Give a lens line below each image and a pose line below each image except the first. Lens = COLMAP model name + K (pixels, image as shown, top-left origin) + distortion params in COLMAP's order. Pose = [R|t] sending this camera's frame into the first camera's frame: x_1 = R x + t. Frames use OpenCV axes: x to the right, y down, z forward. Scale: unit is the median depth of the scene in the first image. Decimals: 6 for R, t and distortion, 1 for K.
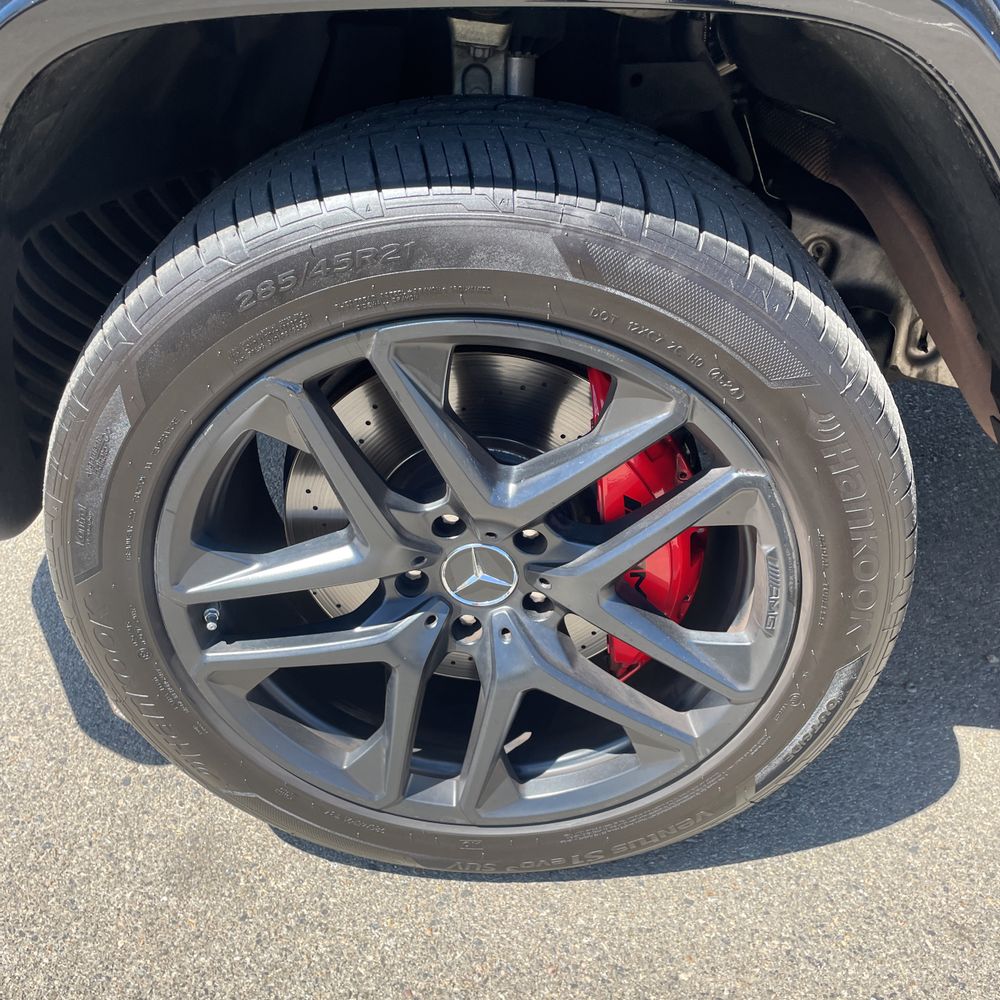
lens RADIAL K [[1012.7, 0, 500.0], [0, 1012.7, 500.0], [0, 0, 1]] dist [0.102894, -0.146639]
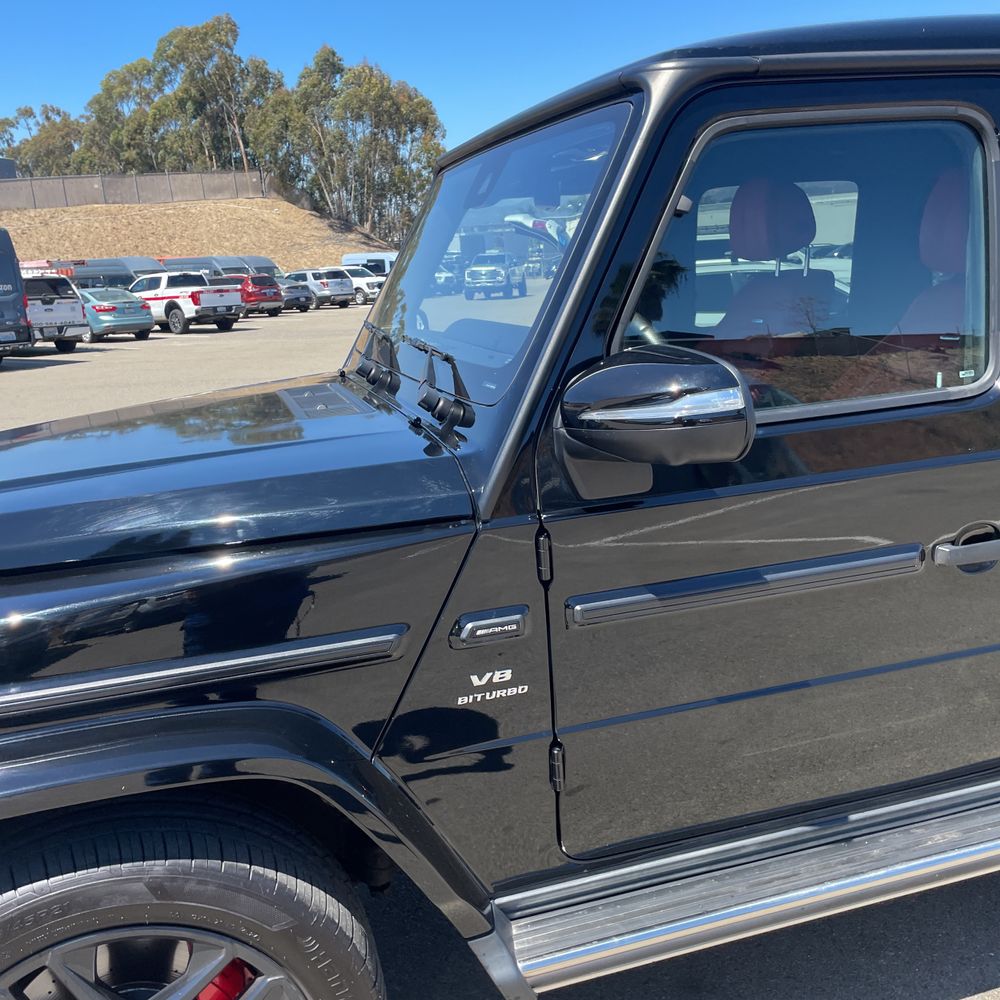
lens RADIAL K [[1024.0, 0, 500.0], [0, 1024.0, 500.0], [0, 0, 1]] dist [0.048770, -0.056692]
pose [[0.947157, -0.106014, 0.302745, 0.174998], [0.210372, 0.917783, -0.336775, -0.116753], [-0.242151, 0.382668, 0.891587, -1.226521]]
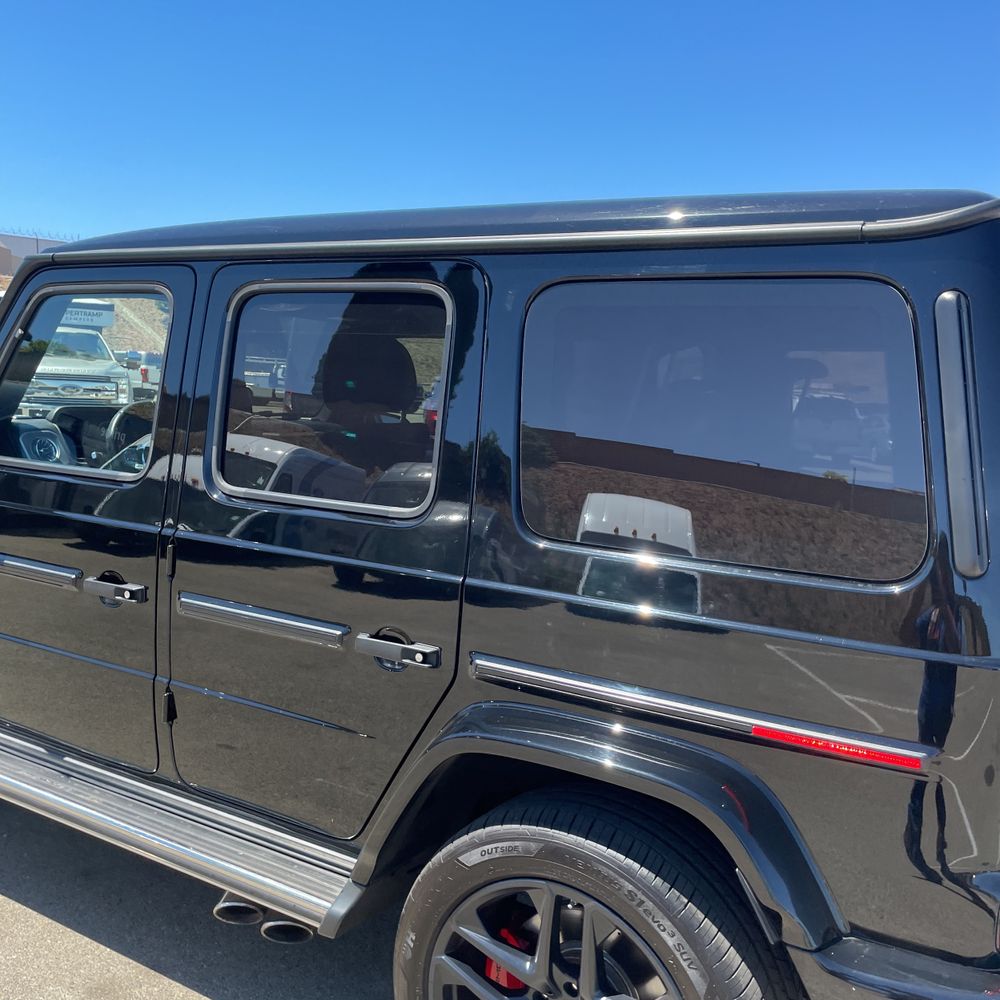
lens RADIAL K [[1012.7, 0, 500.0], [0, 1012.7, 500.0], [0, 0, 1]] dist [0.102894, -0.146639]
pose [[0.864077, 0.121001, -0.488600, 4.843365], [-0.335762, 0.861727, -0.380382, 0.013265], [0.375014, 0.492733, 0.785225, -1.620722]]
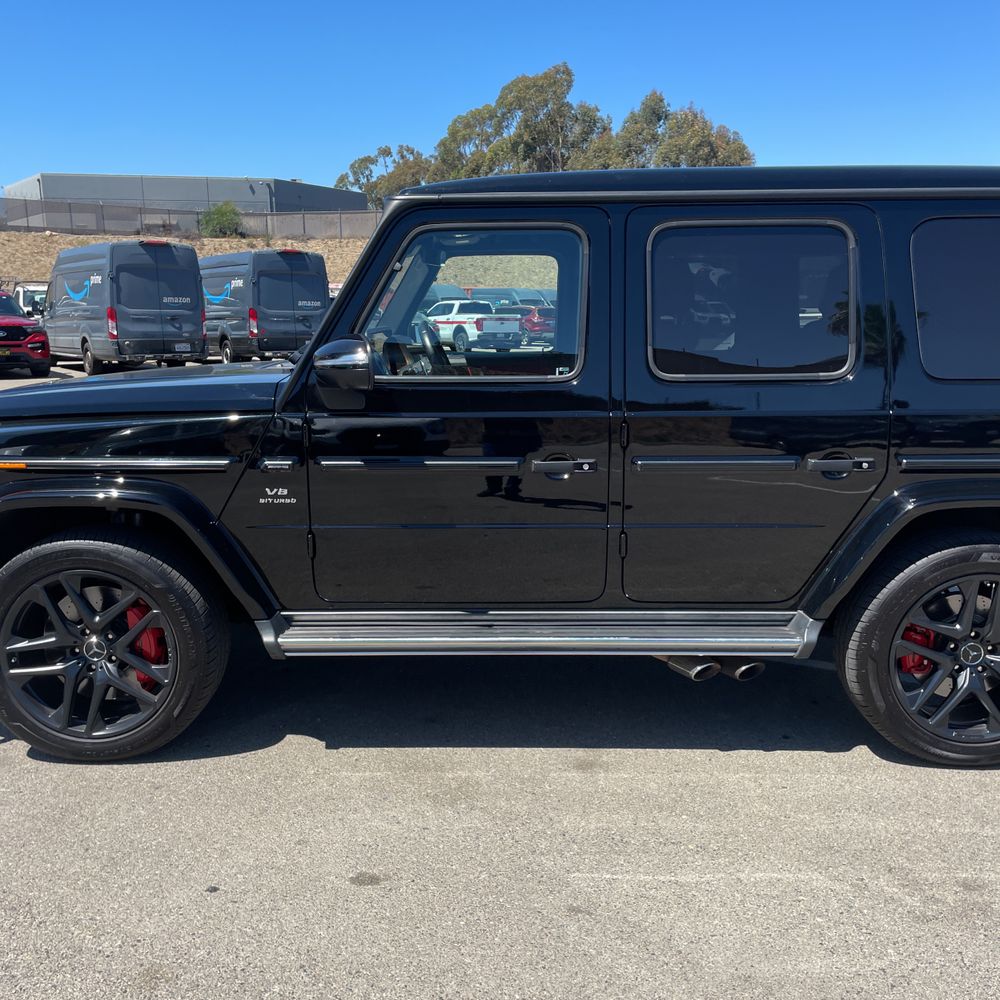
lens RADIAL K [[1012.7, 0, 500.0], [0, 1012.7, 500.0], [0, 0, 1]] dist [0.102894, -0.146639]
pose [[0.999420, 0.017633, 0.029147, 1.642170], [-0.004607, 0.917706, -0.397233, 1.299984], [-0.033753, 0.396868, 0.917255, -3.240465]]
